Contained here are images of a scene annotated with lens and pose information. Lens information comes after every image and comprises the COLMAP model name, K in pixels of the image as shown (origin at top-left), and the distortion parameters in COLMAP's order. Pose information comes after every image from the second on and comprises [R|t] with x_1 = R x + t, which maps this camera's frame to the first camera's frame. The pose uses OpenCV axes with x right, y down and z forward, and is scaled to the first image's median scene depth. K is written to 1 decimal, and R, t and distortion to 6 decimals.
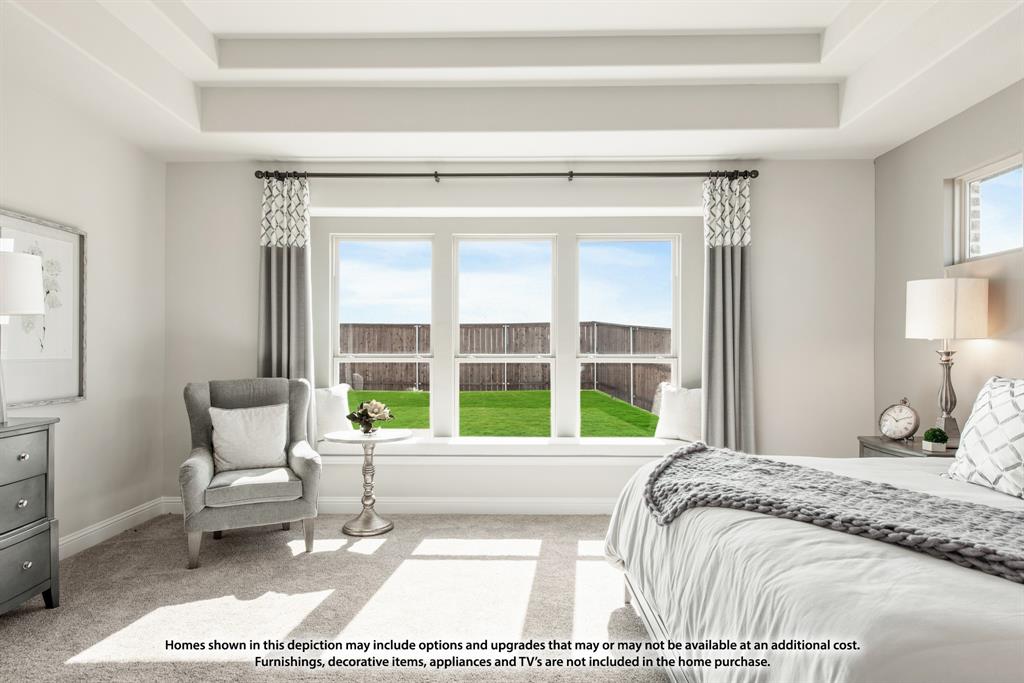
lens RADIAL K [[575.4, 0, 500.4], [0, 575.4, 356.3], [0, 0, 1]] dist [0.014317, -0.002339]
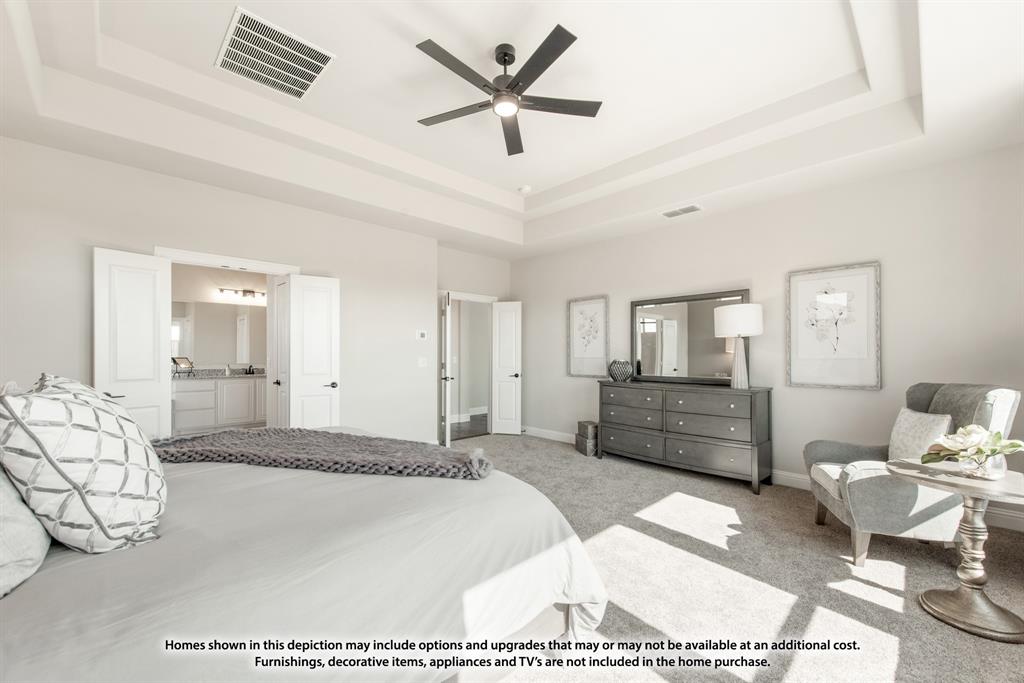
lens RADIAL K [[410.9, 0, 509.2], [0, 410.9, 348.2], [0, 0, 1]] dist [0.008171, -0.001635]
pose [[-0.696153, -0.008752, -0.717840, 0.525668], [-0.003502, 0.999955, -0.008794, -0.007619], [0.717885, -0.003608, -0.696152, 1.019741]]
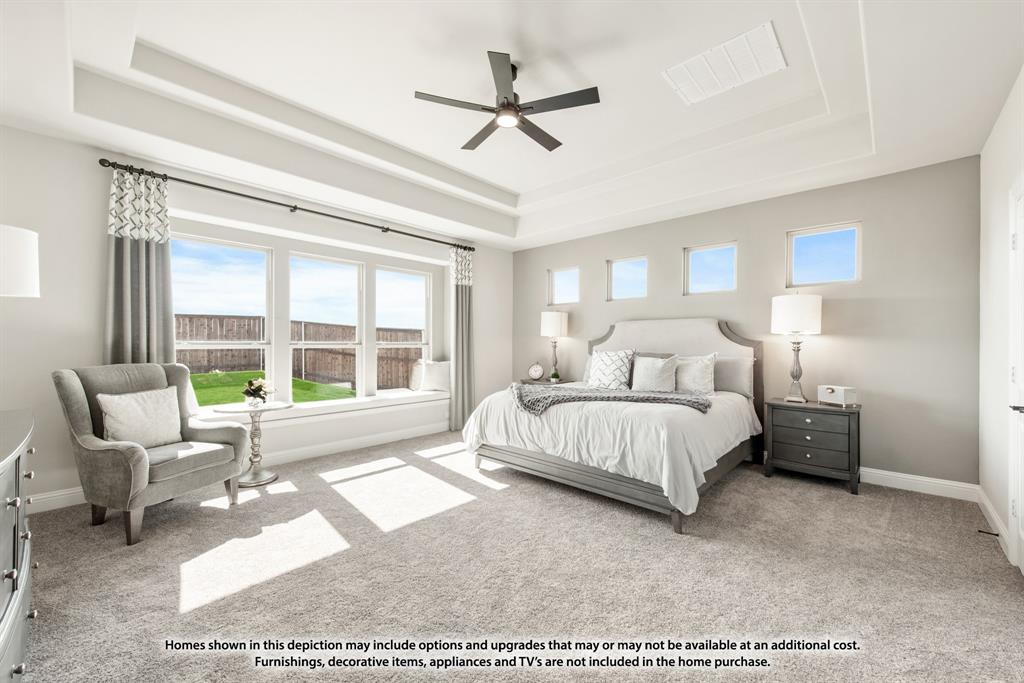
lens RADIAL K [[410.9, 0, 511.0], [0, 410.9, 346.1], [0, 0, 1]] dist [0.008171, -0.001635]
pose [[0.664405, -0.004501, 0.747359, -0.568812], [-0.000071, 0.999981, 0.006085, 0.000511], [-0.747372, -0.004096, 0.664393, -0.012679]]
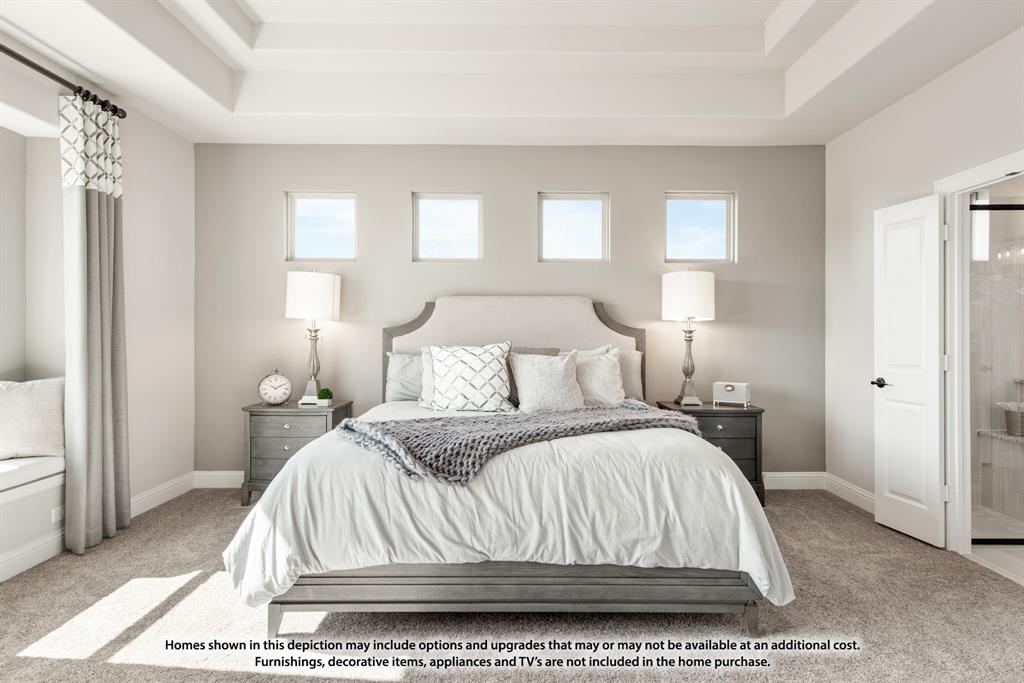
lens RADIAL K [[564.1, 0, 521.5], [0, 564.1, 333.5], [0, 0, 1]] dist [0.011769, -0.004998]
pose [[-0.037352, -0.002830, 0.999298, -0.444488], [0.002308, 0.999993, 0.002918, -0.001145], [-0.999299, 0.002415, -0.037345, 0.513609]]
